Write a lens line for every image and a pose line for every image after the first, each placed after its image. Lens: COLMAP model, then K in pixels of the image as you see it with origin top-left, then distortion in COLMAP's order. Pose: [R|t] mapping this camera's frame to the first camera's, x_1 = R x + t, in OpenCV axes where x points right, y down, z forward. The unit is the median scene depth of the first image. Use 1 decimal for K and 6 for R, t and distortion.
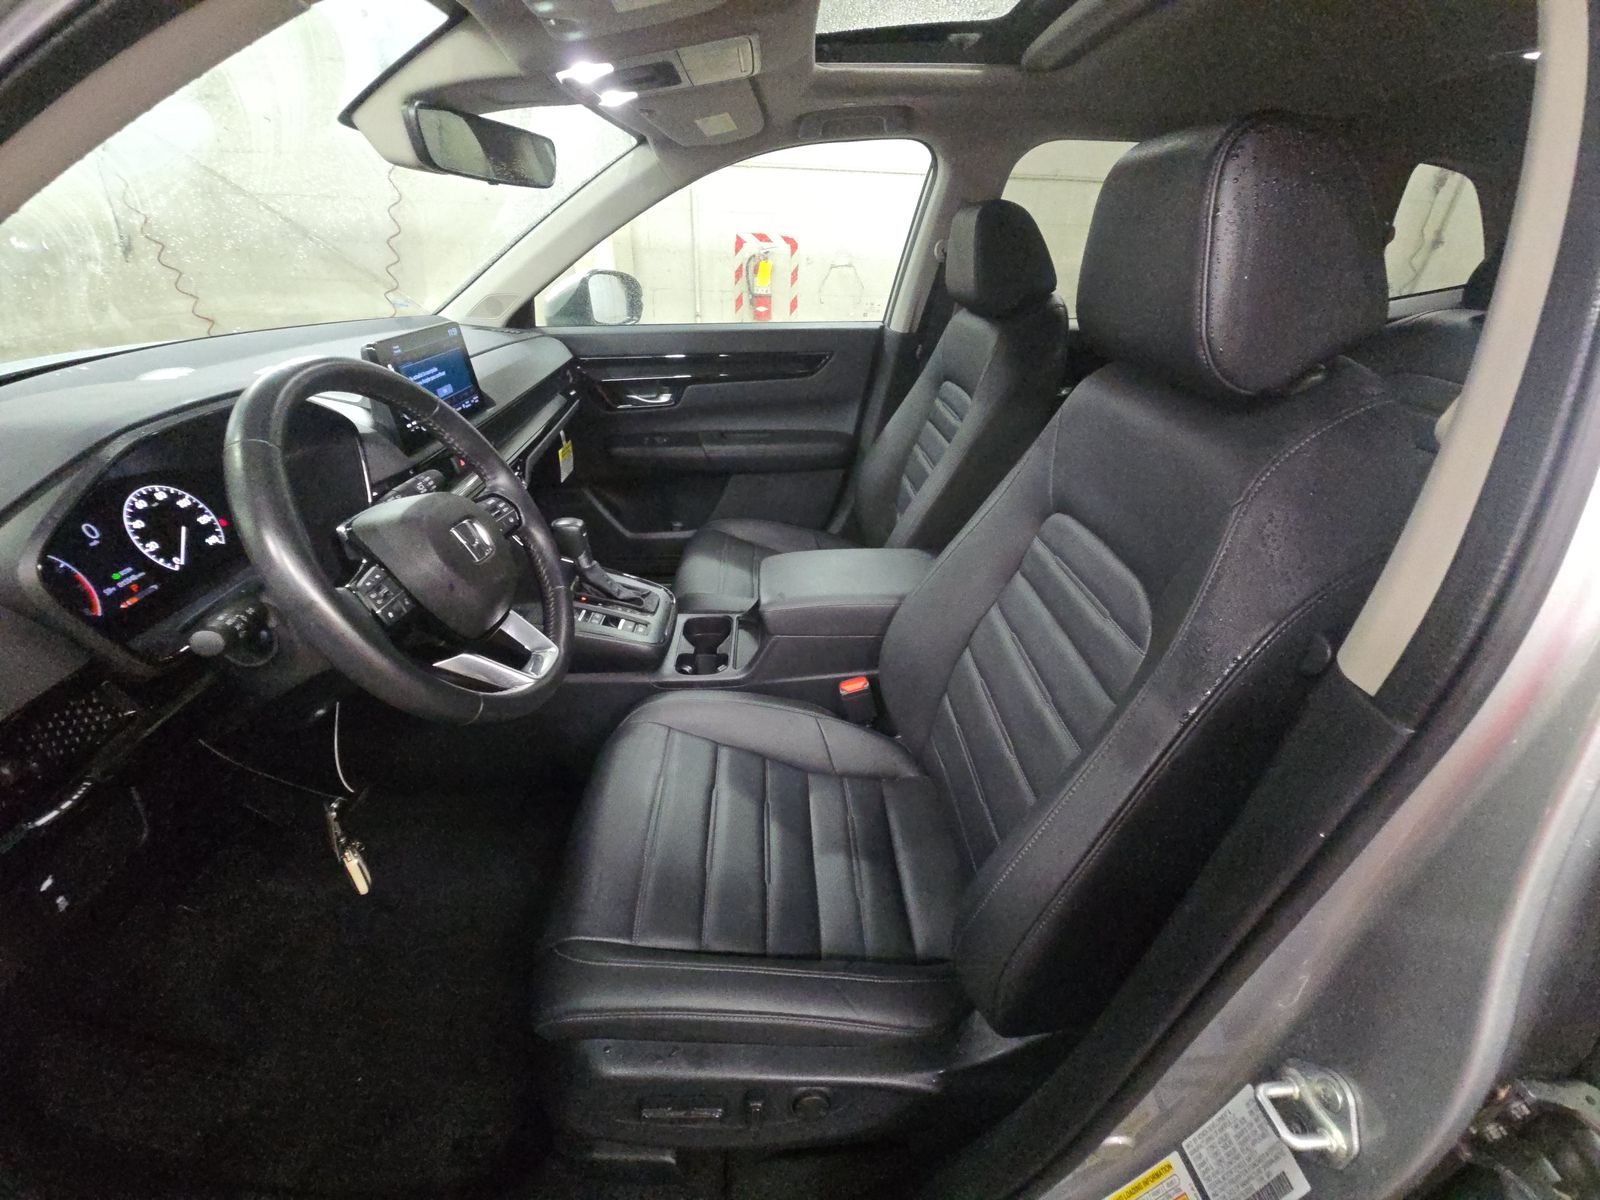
lens RADIAL K [[635.5, 0, 812.2], [0, 635.5, 596.0], [0, 0, 1]] dist [0.000147, -0.004290]
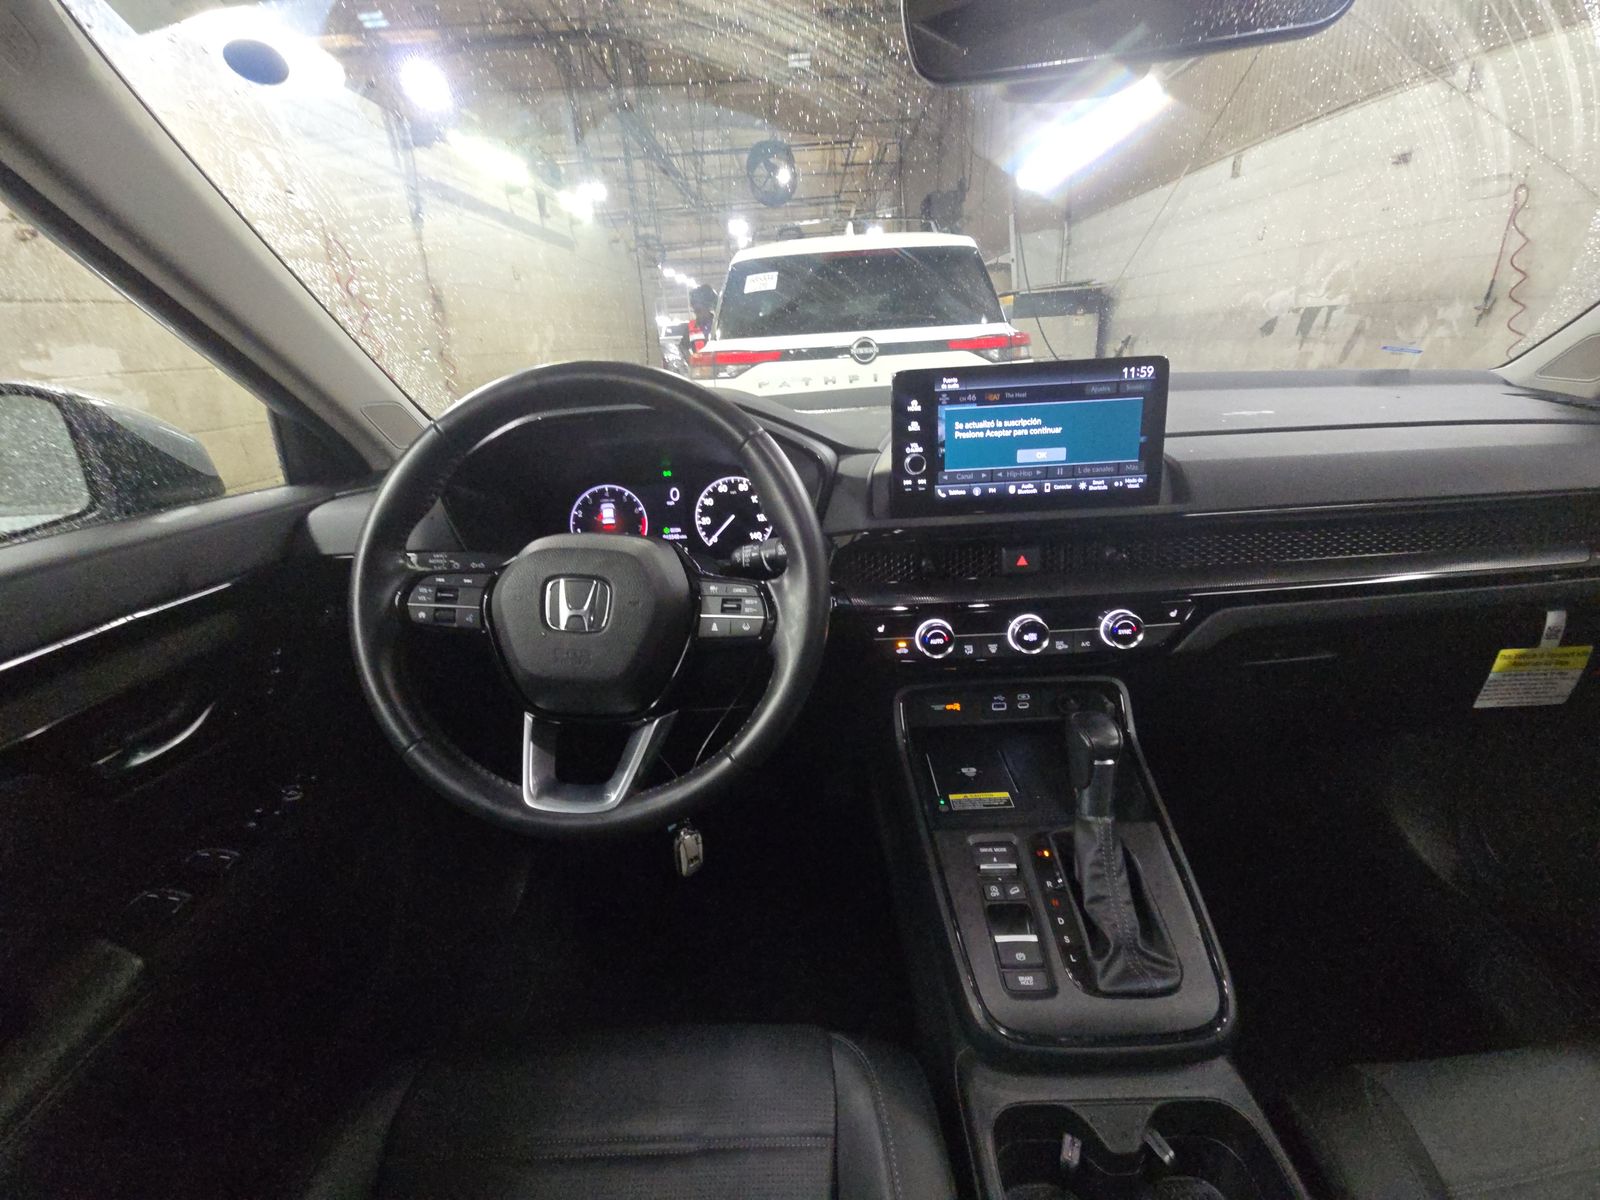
lens RADIAL K [[635.5, 0, 800.1], [0, 635.5, 610.3], [0, 0, 1]] dist [0.000147, -0.004290]
pose [[-0.072335, 0.351226, -0.933492, 0.143336], [-0.439618, 0.828893, 0.345936, -0.436428], [0.895267, 0.435403, 0.094448, 1.116635]]
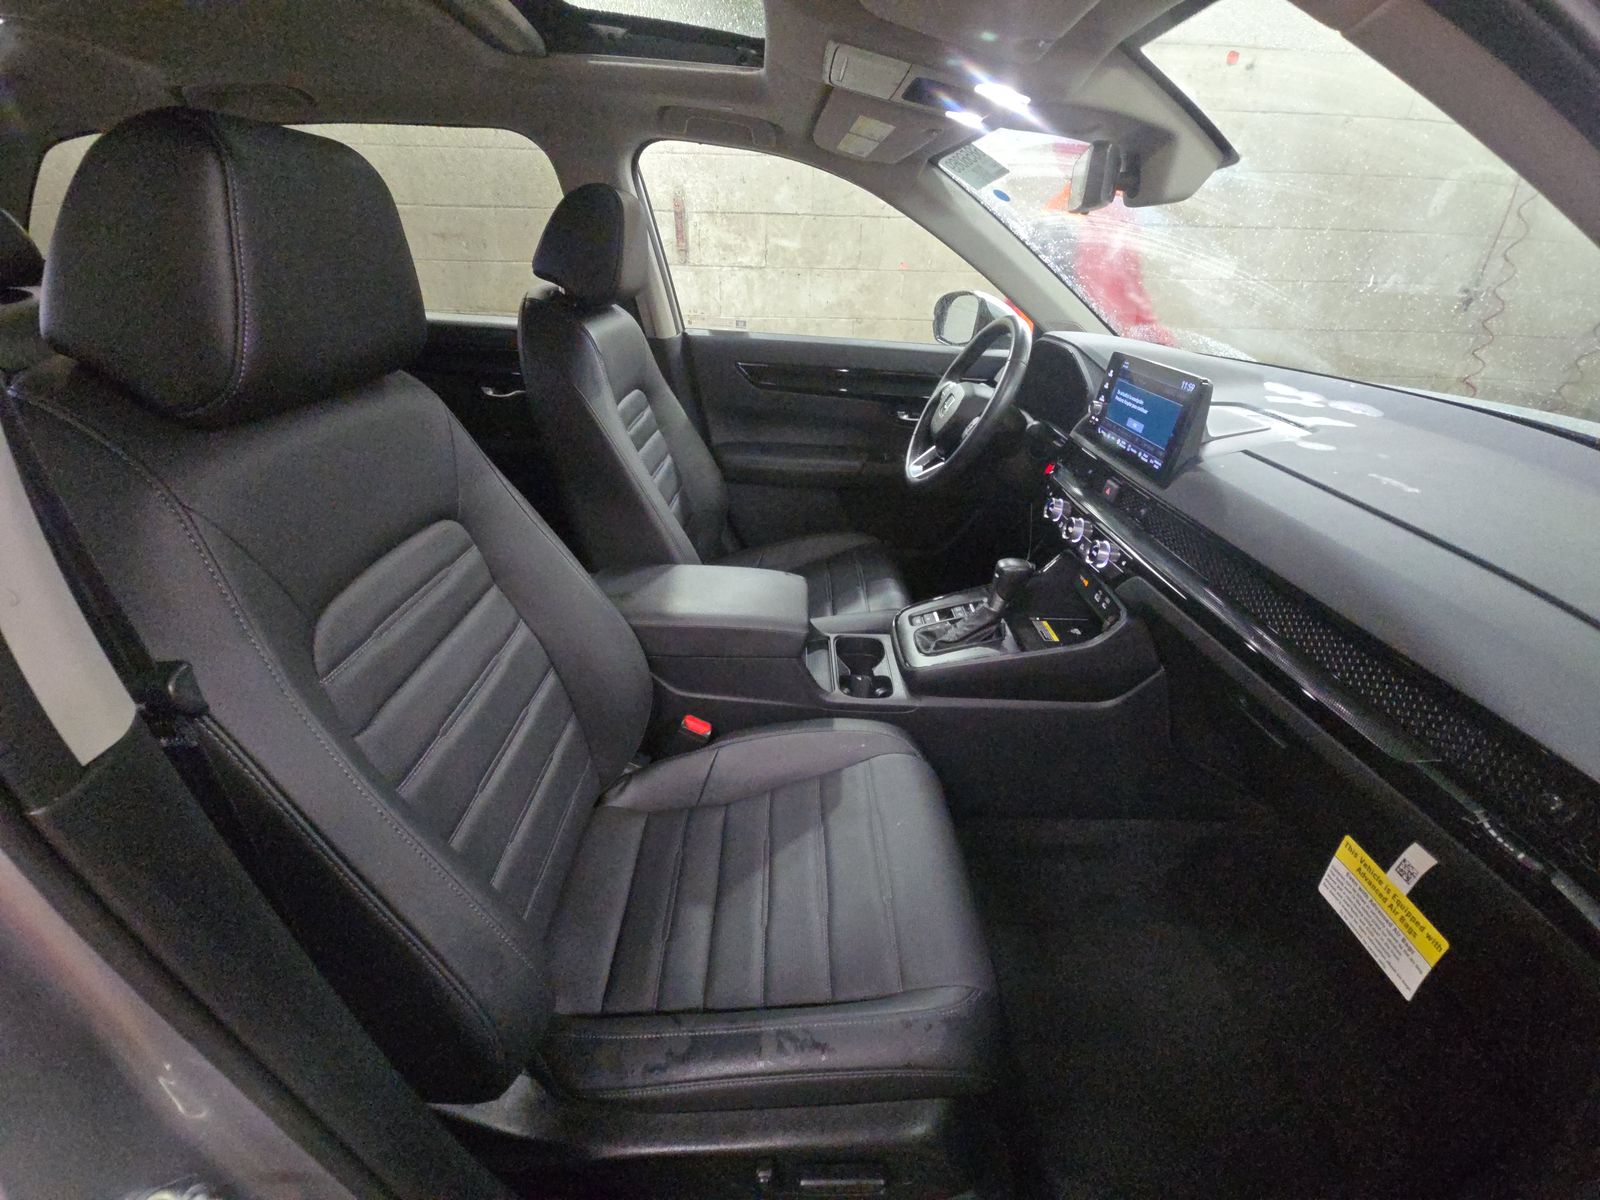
lens RADIAL K [[635.5, 0, 802.0], [0, 635.5, 598.5], [0, 0, 1]] dist [0.000147, -0.004290]
pose [[-0.998550, -0.039652, 0.036414, -0.172325], [0.010004, 0.527938, 0.849224, -1.435519], [-0.052898, 0.848357, -0.526775, 2.502004]]
